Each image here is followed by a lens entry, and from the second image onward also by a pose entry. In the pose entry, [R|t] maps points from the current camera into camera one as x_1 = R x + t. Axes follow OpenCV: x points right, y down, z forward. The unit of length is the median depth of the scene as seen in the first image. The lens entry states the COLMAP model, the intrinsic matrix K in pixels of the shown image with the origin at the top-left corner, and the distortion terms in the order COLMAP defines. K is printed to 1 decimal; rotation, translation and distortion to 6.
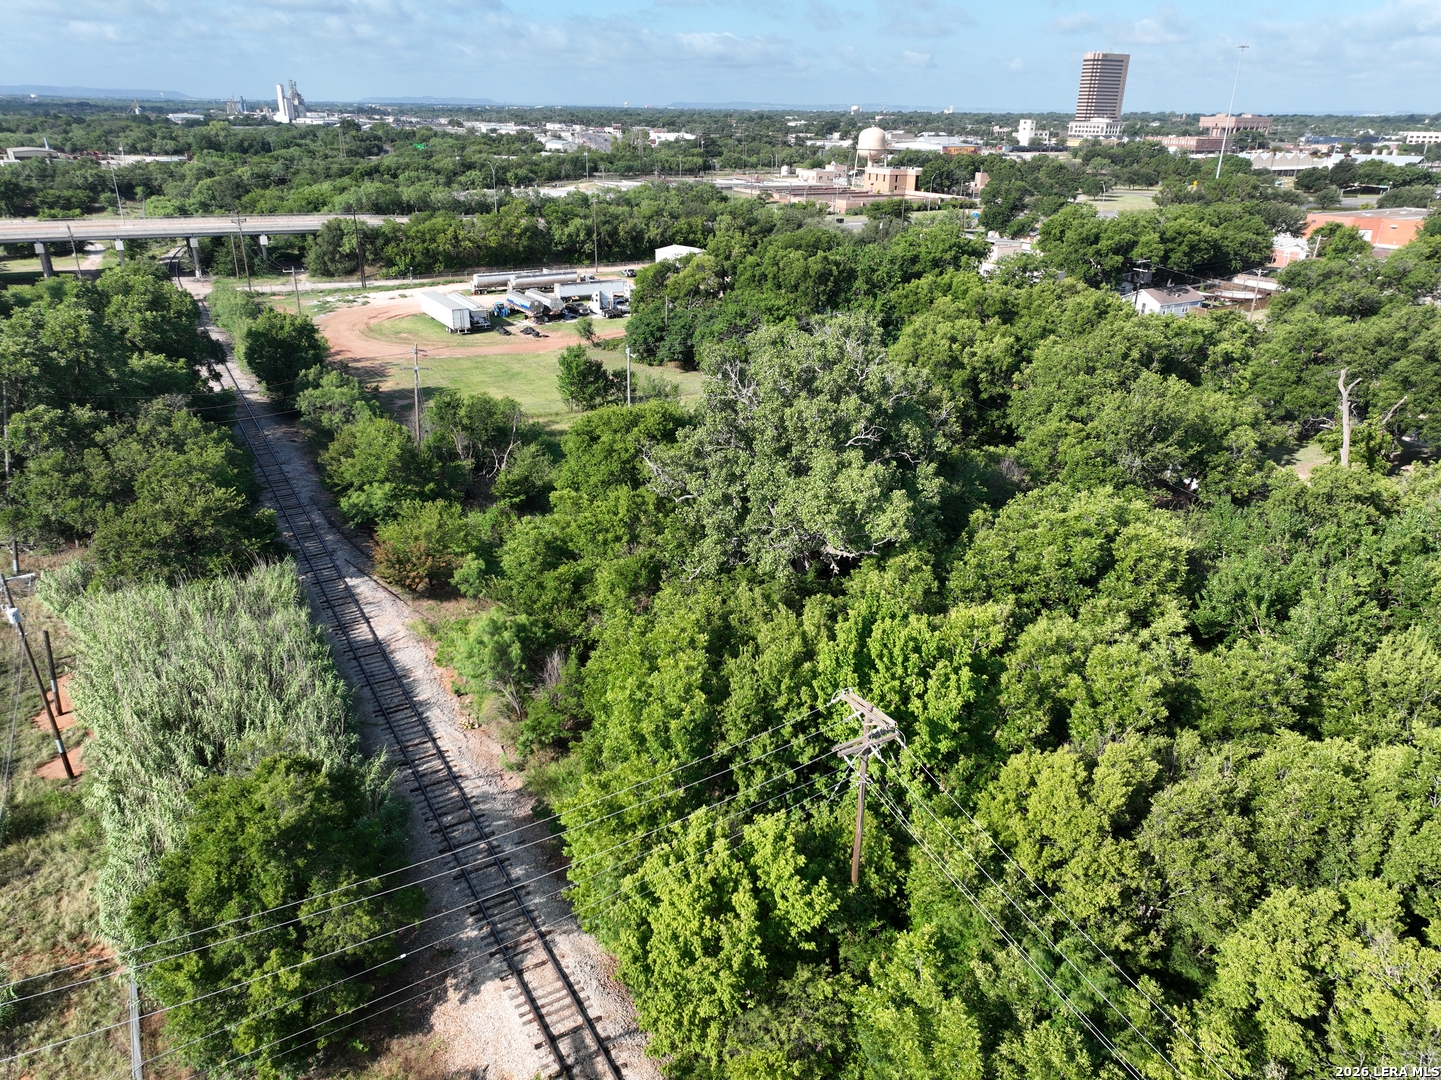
lens RADIAL K [[1007.5, 0, 725.2], [0, 1007.5, 533.3], [0, 0, 1]] dist [-0.005127, 0.009963]
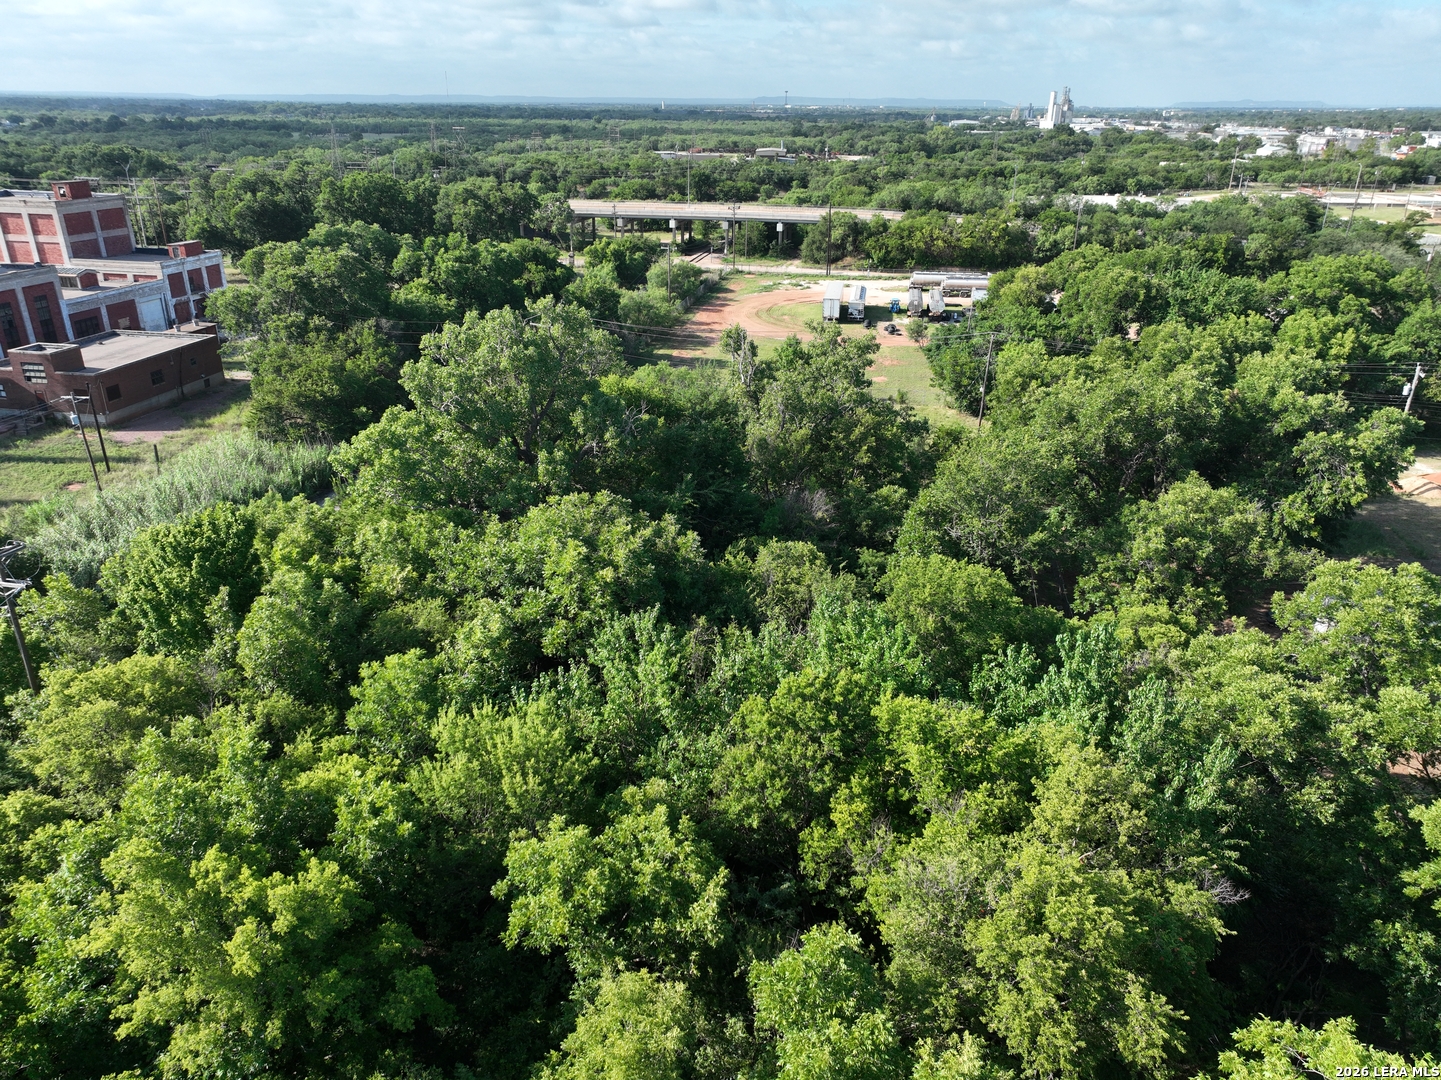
lens RADIAL K [[1005.6, 0, 723.4], [0, 1005.6, 552.5], [0, 0, 1]] dist [-0.006462, 0.019828]
pose [[0.737206, 0.261689, -0.622933, 0.261565], [-0.254966, 0.961534, 0.102195, -0.032756], [0.625715, 0.083488, 0.775571, 0.096484]]
